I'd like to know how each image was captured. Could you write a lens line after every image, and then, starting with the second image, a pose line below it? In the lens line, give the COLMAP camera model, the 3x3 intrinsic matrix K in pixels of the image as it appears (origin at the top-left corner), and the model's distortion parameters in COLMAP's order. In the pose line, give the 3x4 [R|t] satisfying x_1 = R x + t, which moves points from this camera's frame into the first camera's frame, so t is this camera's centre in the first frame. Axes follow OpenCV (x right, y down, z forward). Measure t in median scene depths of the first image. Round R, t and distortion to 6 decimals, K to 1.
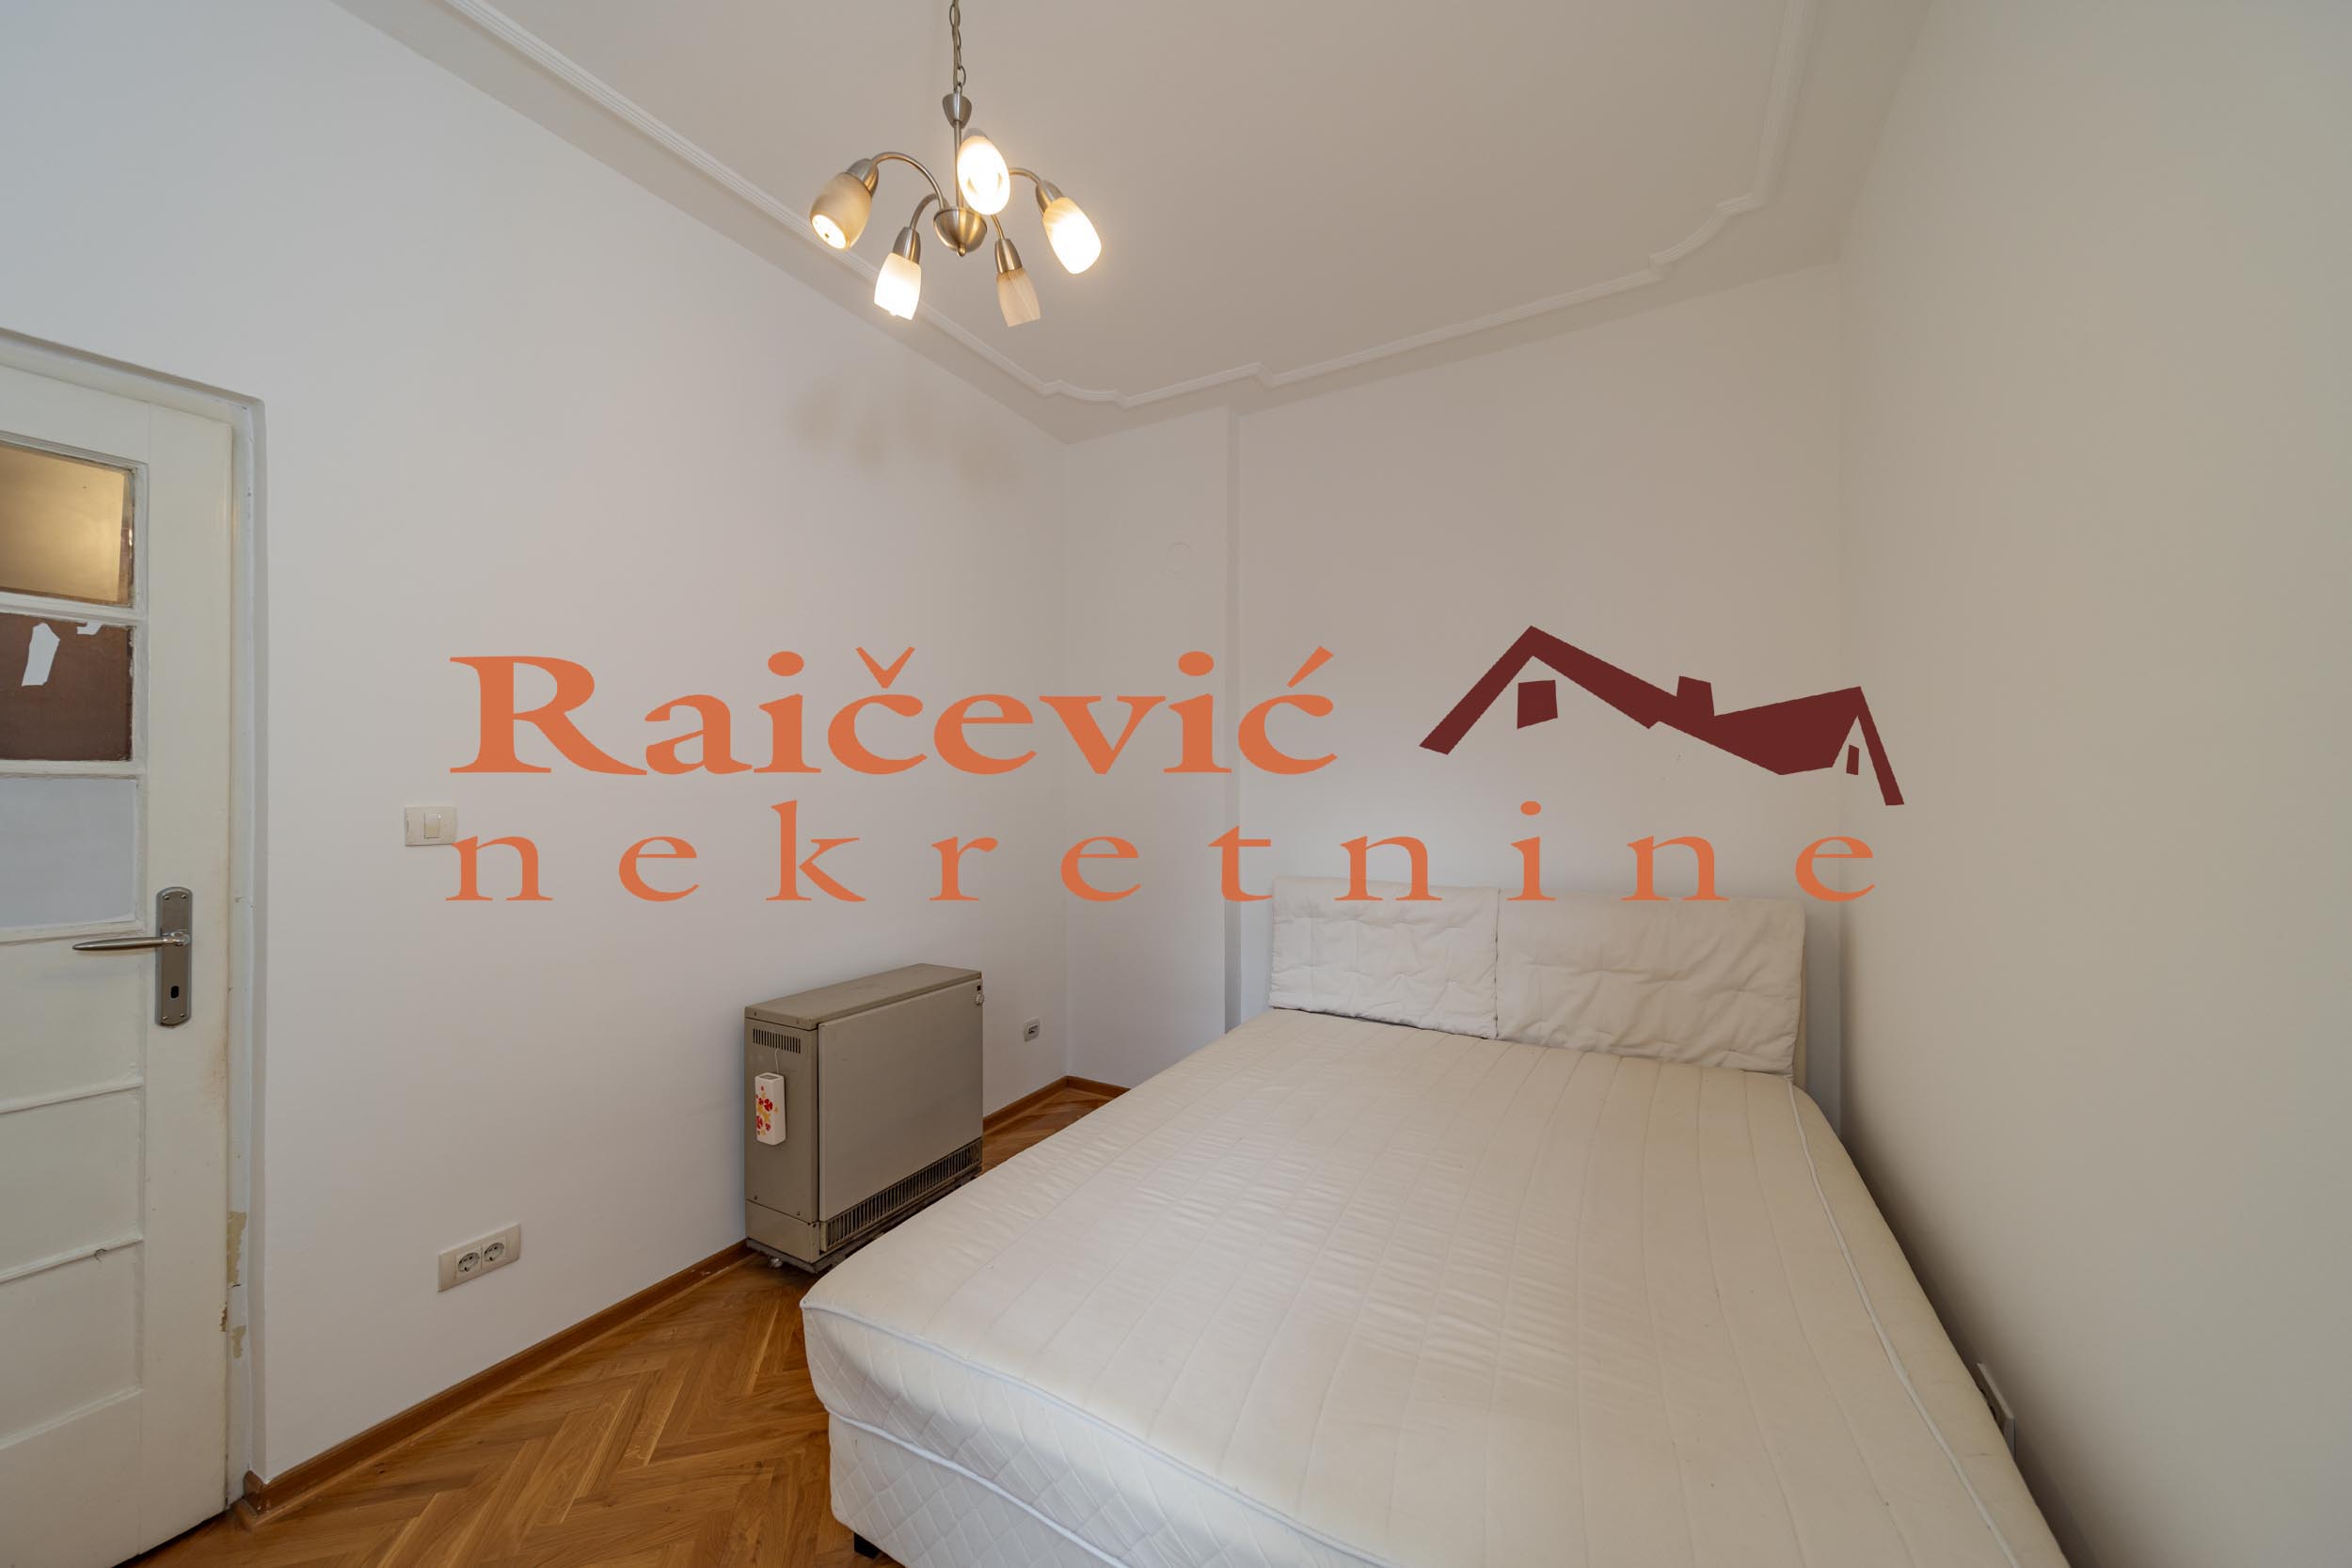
lens RADIAL K [[832.9, 0, 1176.0], [0, 832.9, 784.0], [0, 0, 1]] dist [-0.001073, -0.000129]
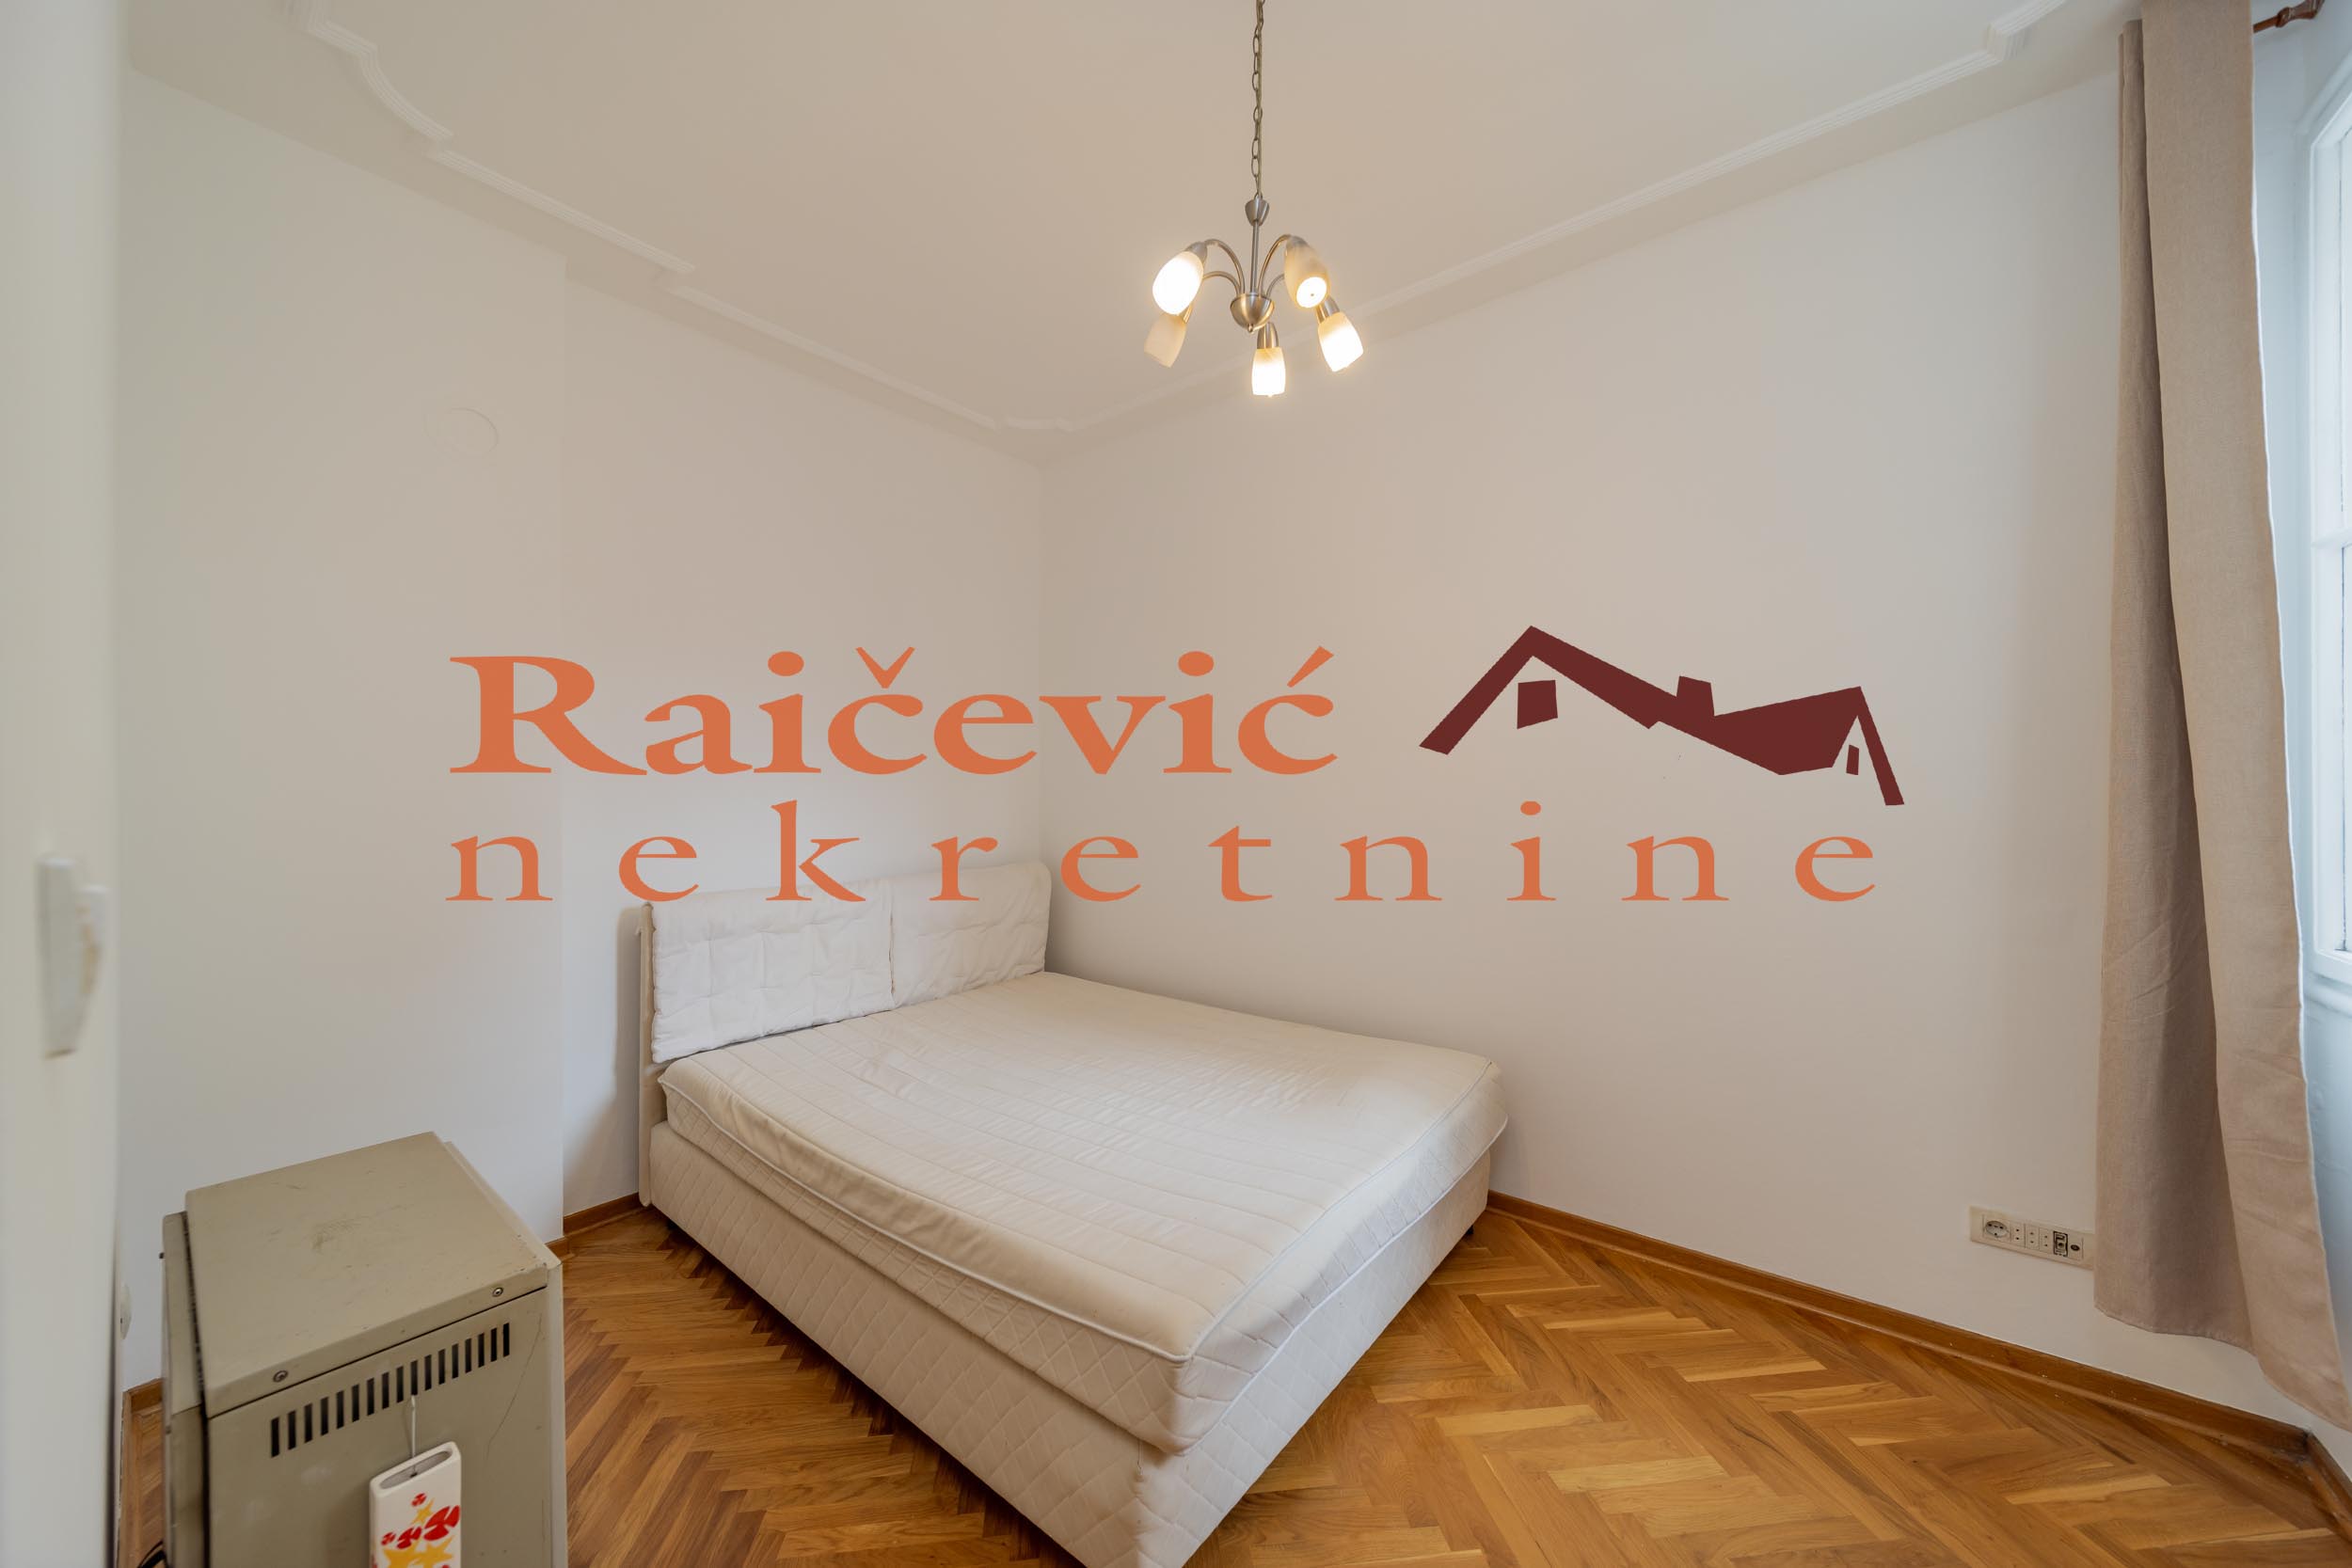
lens RADIAL K [[832.9, 0, 1176.0], [0, 832.9, 784.0], [0, 0, 1]] dist [-0.001073, -0.000129]
pose [[0.148619, 0.006492, 0.988873, -0.799985], [-0.006770, 0.999962, -0.005547, 0.001548], [-0.988871, -0.005870, 0.148657, 0.518340]]
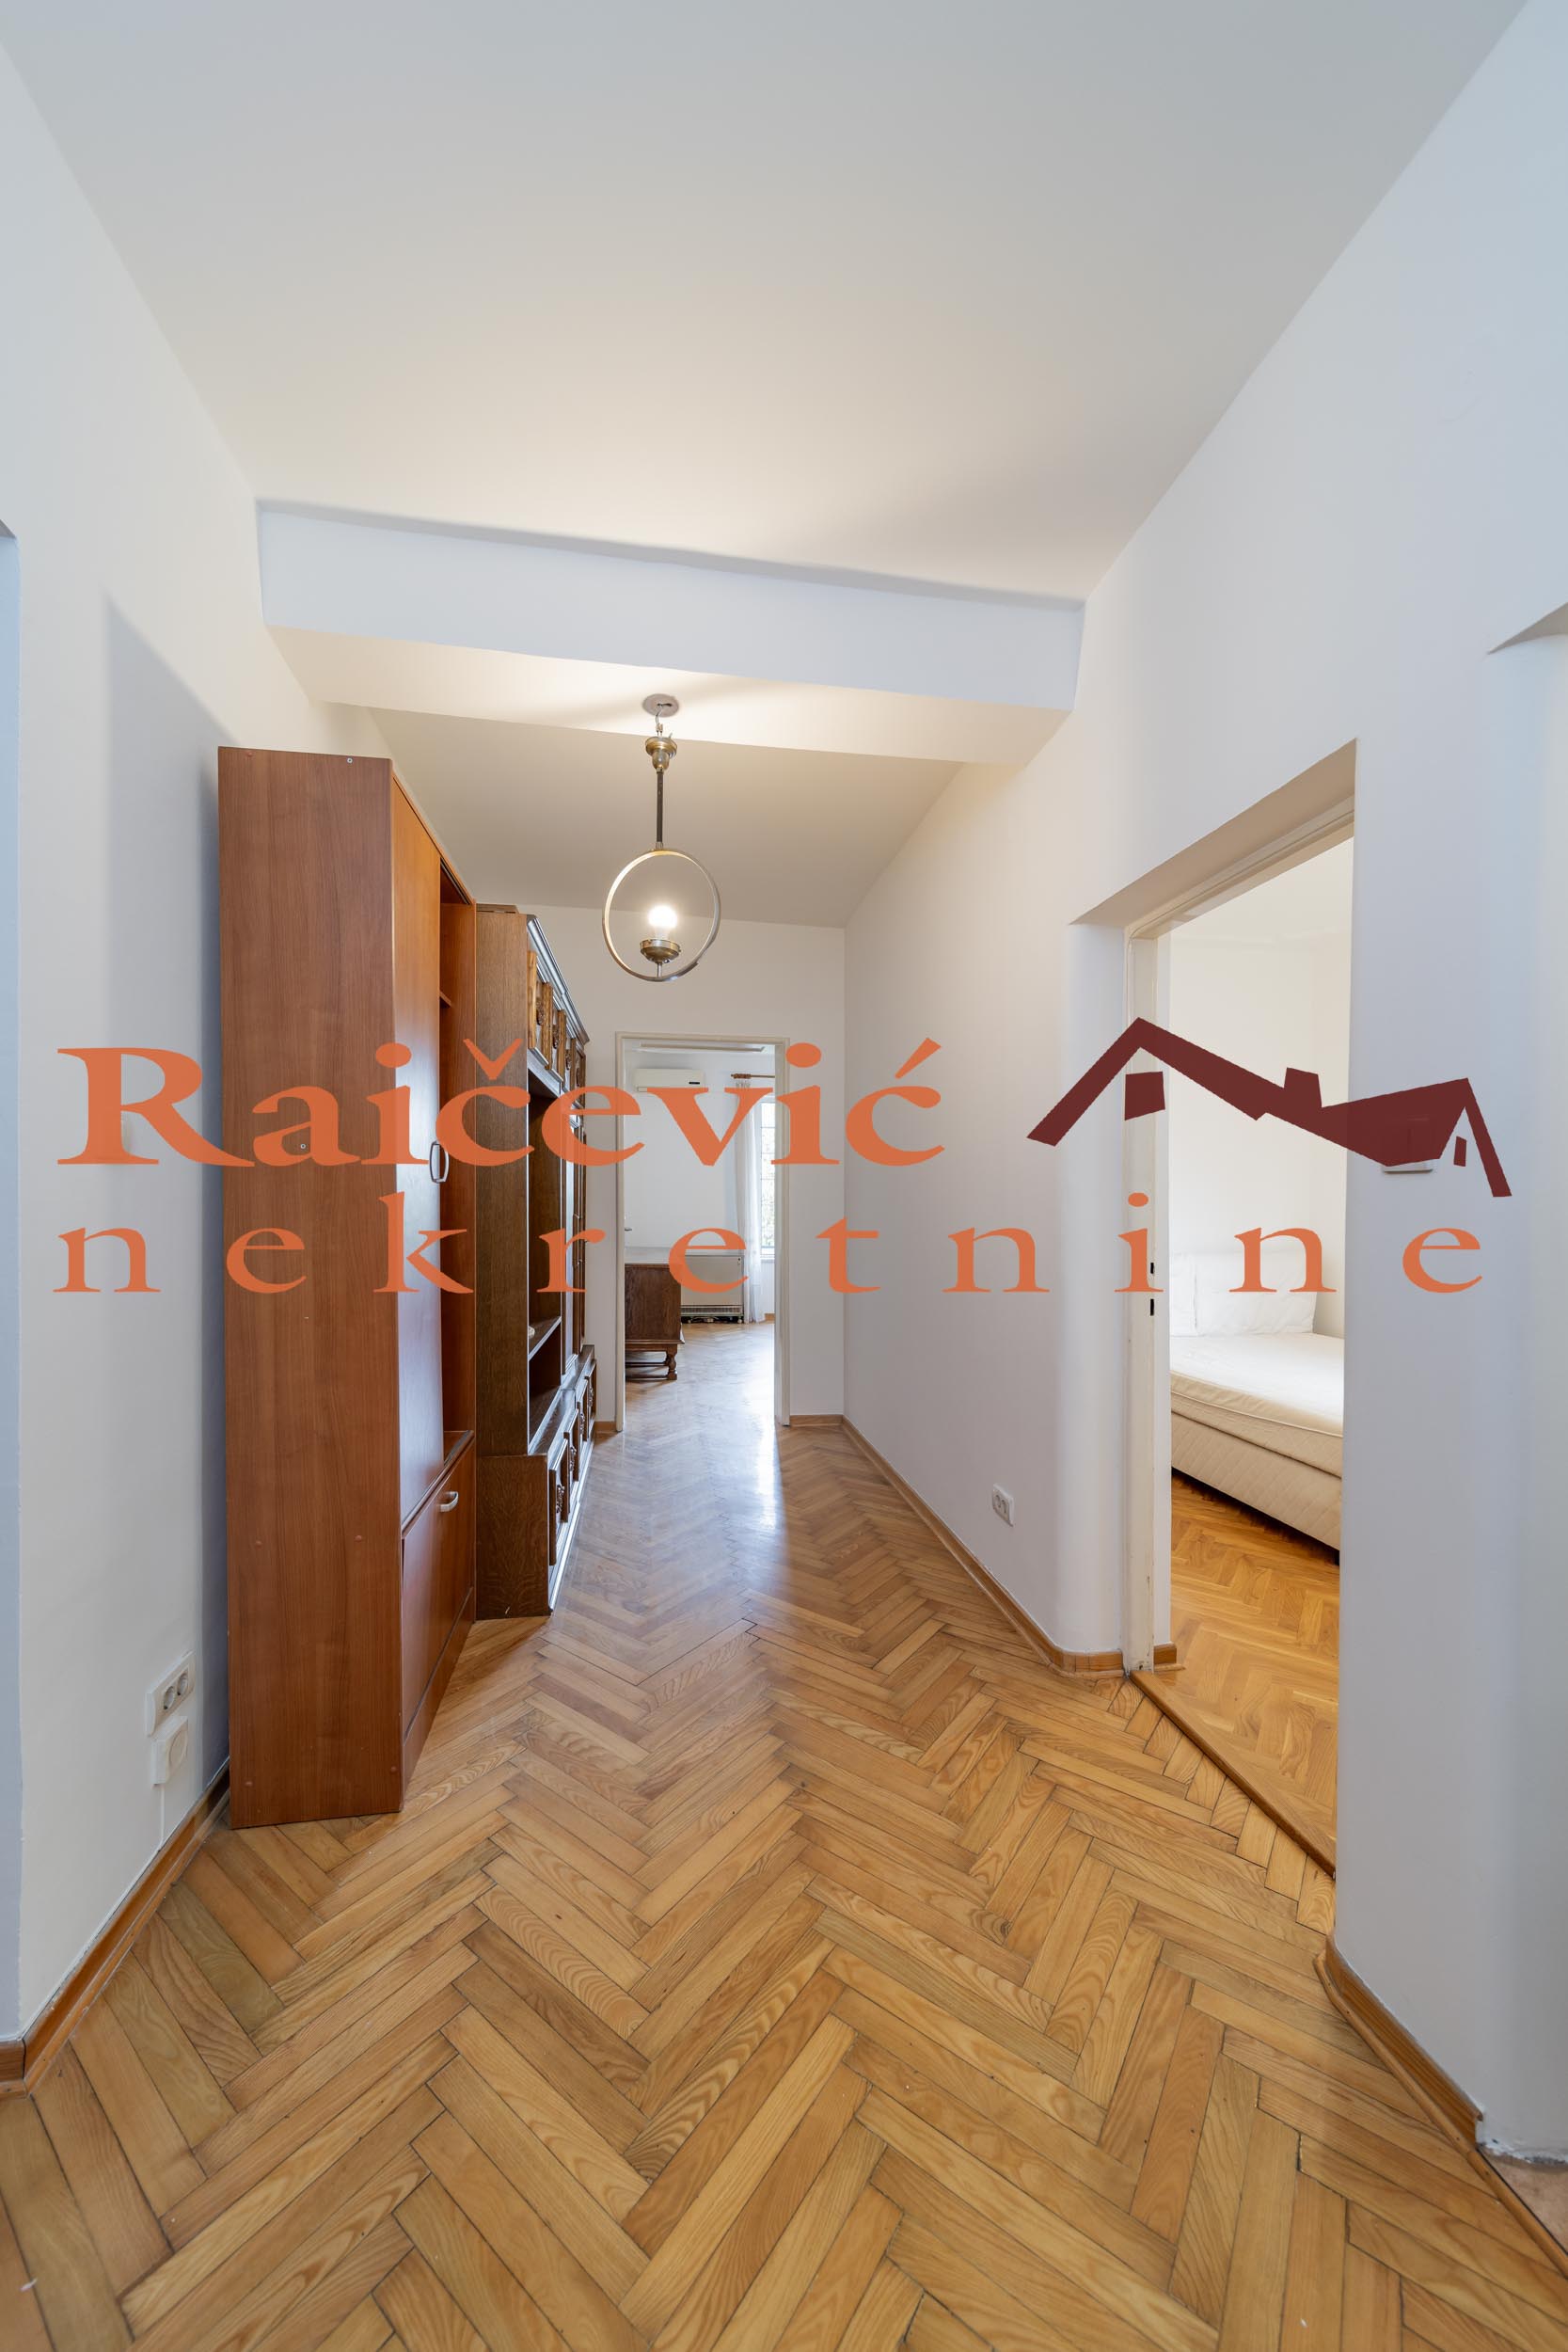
lens RADIAL K [[832.9, 0, 781.6], [0, 832.9, 1202.8], [0, 0, 1]] dist [-0.001073, -0.000129]
pose [[0.780306, 0.000615, 0.625397, -1.632228], [-0.007710, 0.999933, 0.008637, 0.013790], [-0.625350, -0.011562, 0.780259, 0.201223]]
